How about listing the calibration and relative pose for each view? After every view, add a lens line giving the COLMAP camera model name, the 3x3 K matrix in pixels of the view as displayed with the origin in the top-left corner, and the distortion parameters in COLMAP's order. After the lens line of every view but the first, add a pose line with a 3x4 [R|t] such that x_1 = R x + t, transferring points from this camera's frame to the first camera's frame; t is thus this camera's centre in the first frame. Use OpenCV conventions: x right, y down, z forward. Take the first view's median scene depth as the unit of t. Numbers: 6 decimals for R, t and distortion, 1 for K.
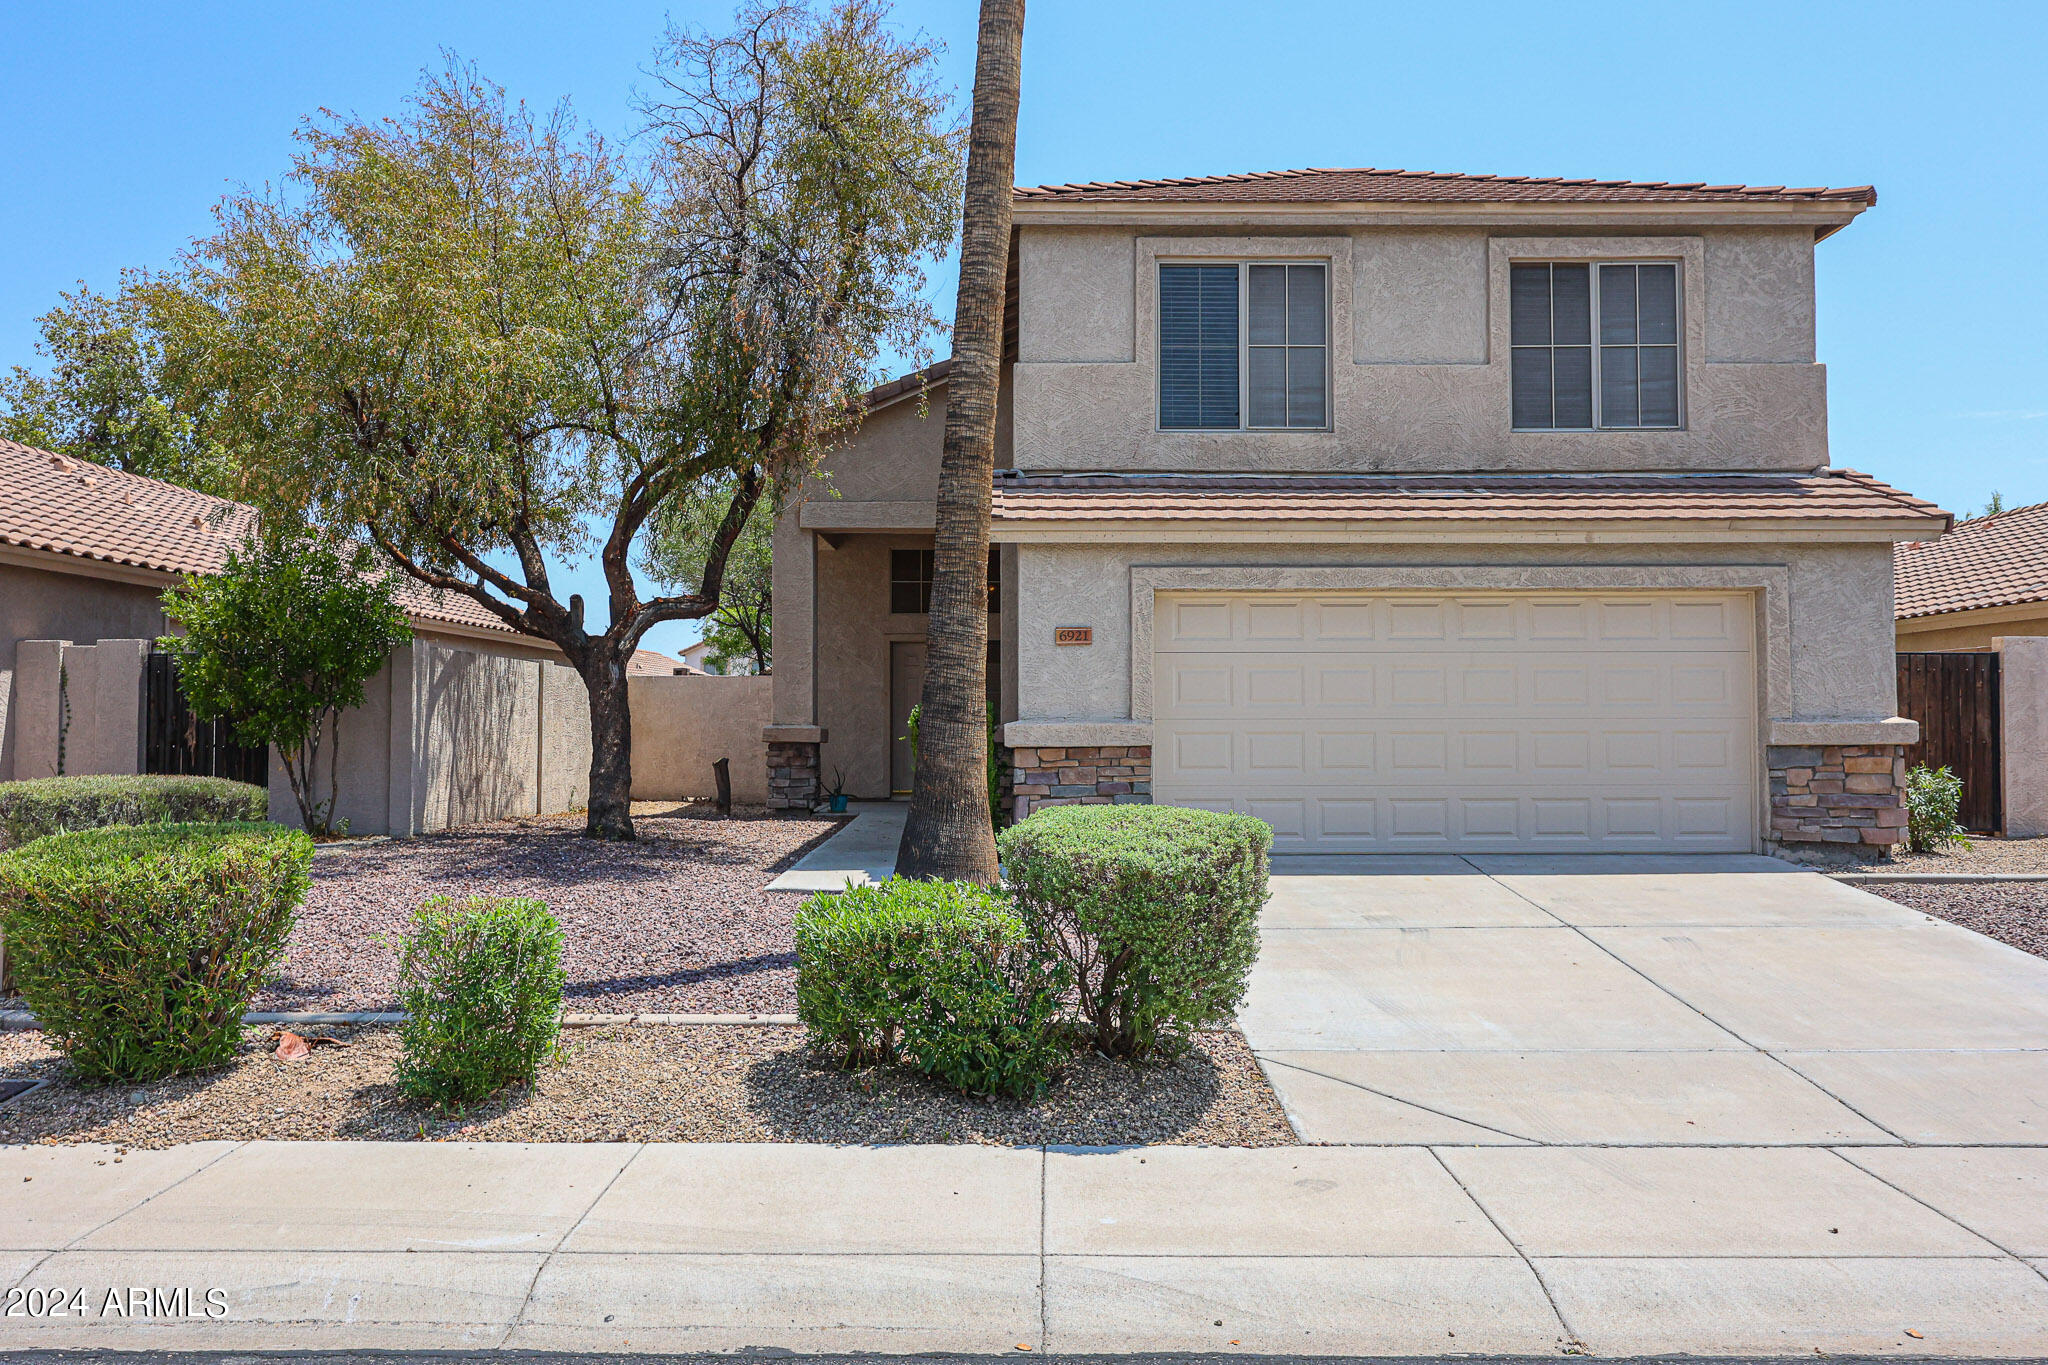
lens RADIAL K [[1556.2, 0, 1025.5], [0, 1556.2, 677.8], [0, 0, 1]] dist [-0.004713, 0.007431]
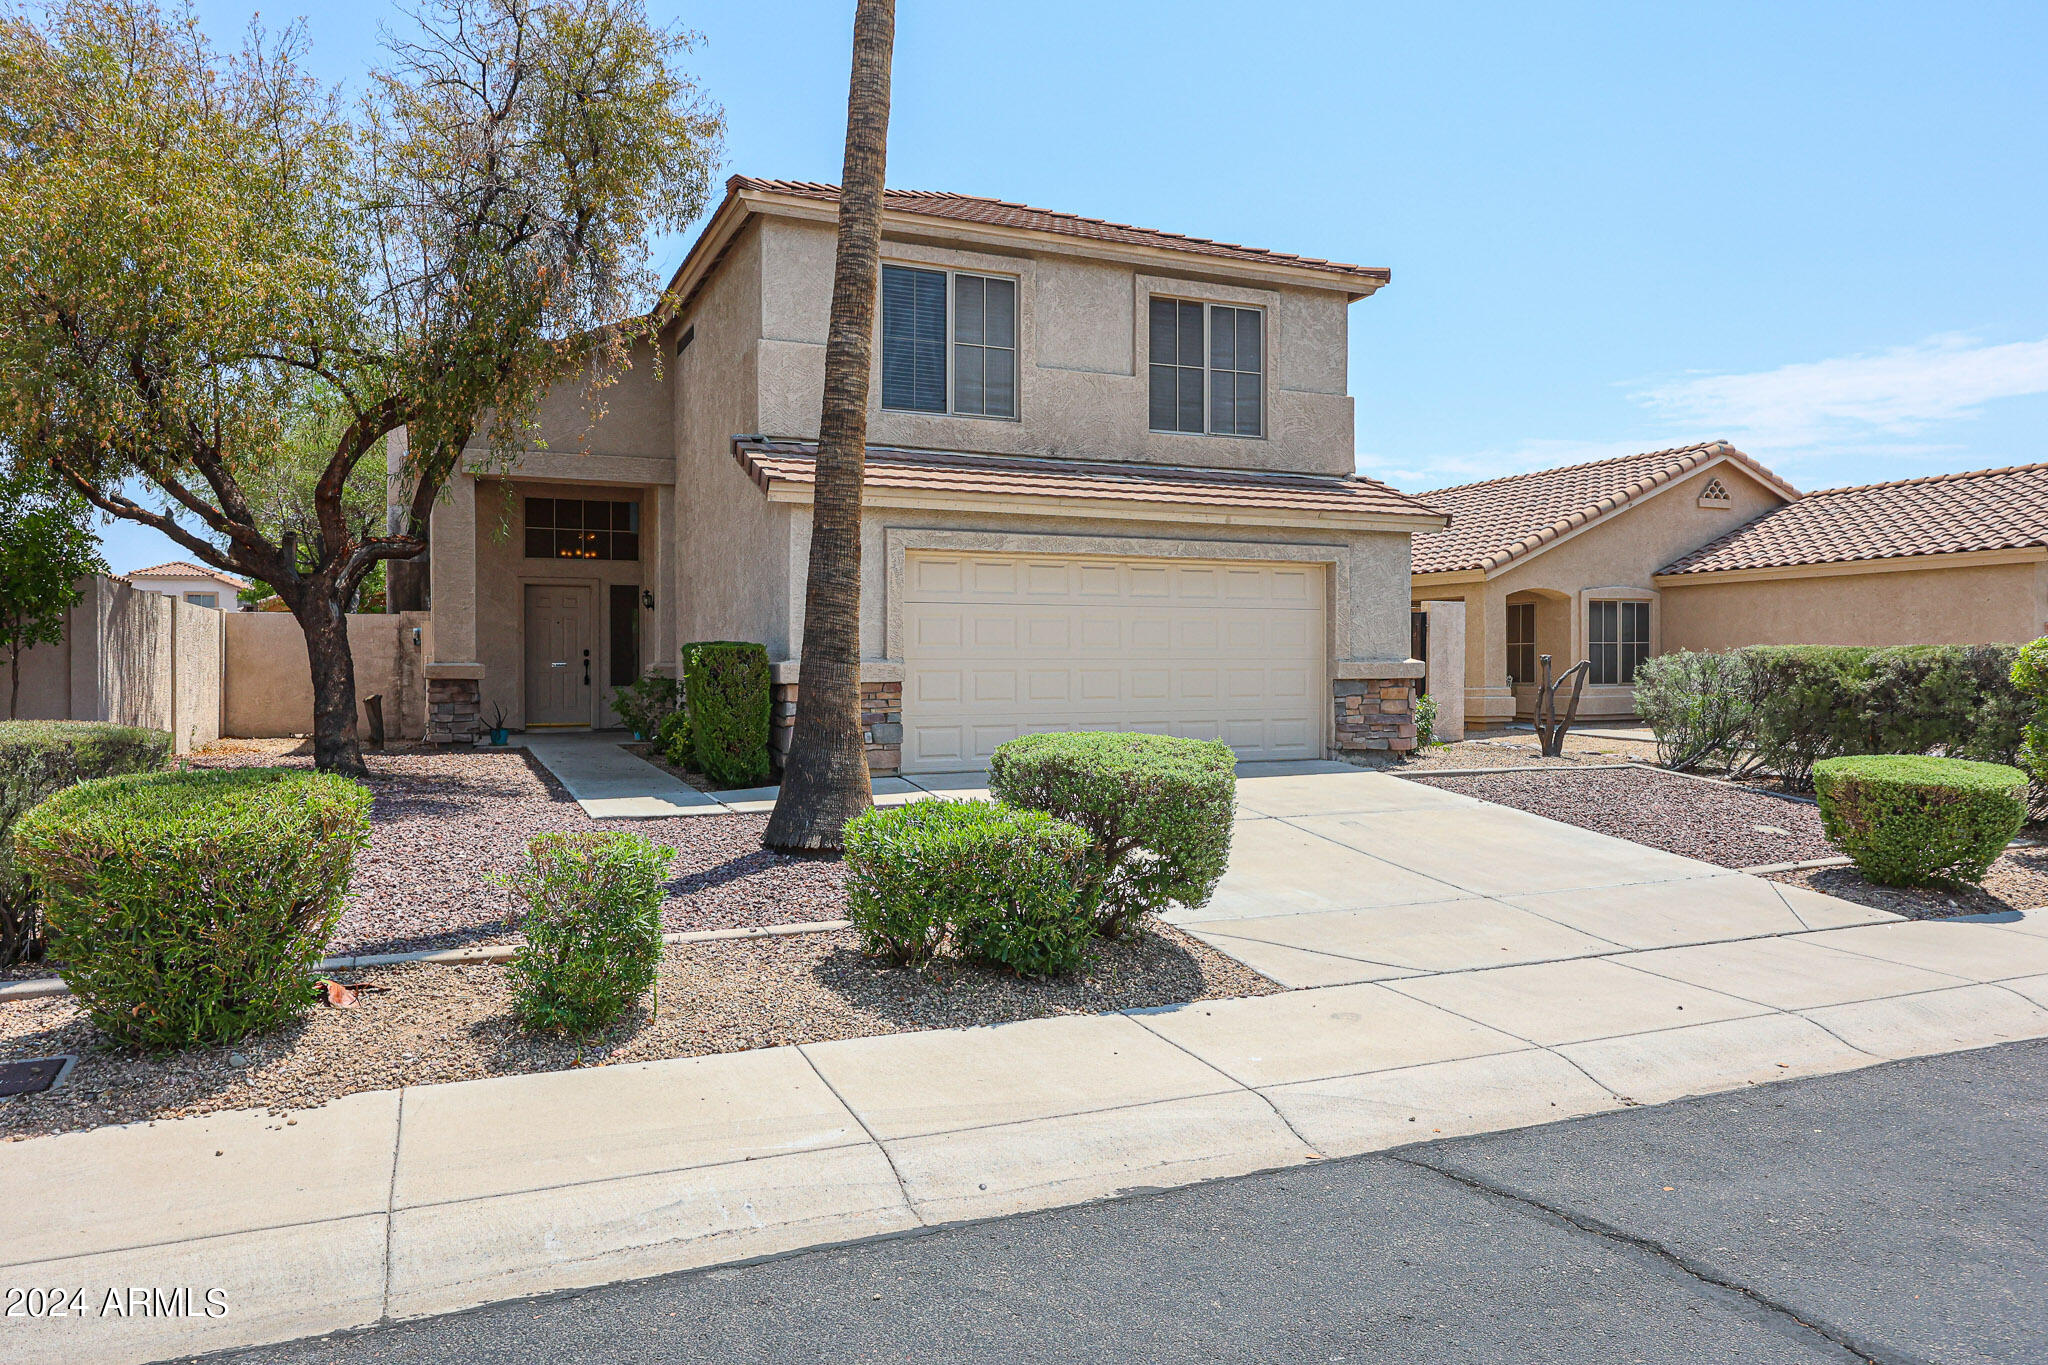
lens RADIAL K [[1340.4, 0, 1024.0], [0, 1340.4, 680.3], [0, 0, 1]] dist [0.004404, -0.002342]
pose [[0.918263, -0.004168, 0.395949, -0.224938], [-0.013596, 0.999023, 0.042047, -0.001058], [-0.395738, -0.043994, 0.917309, 0.035015]]
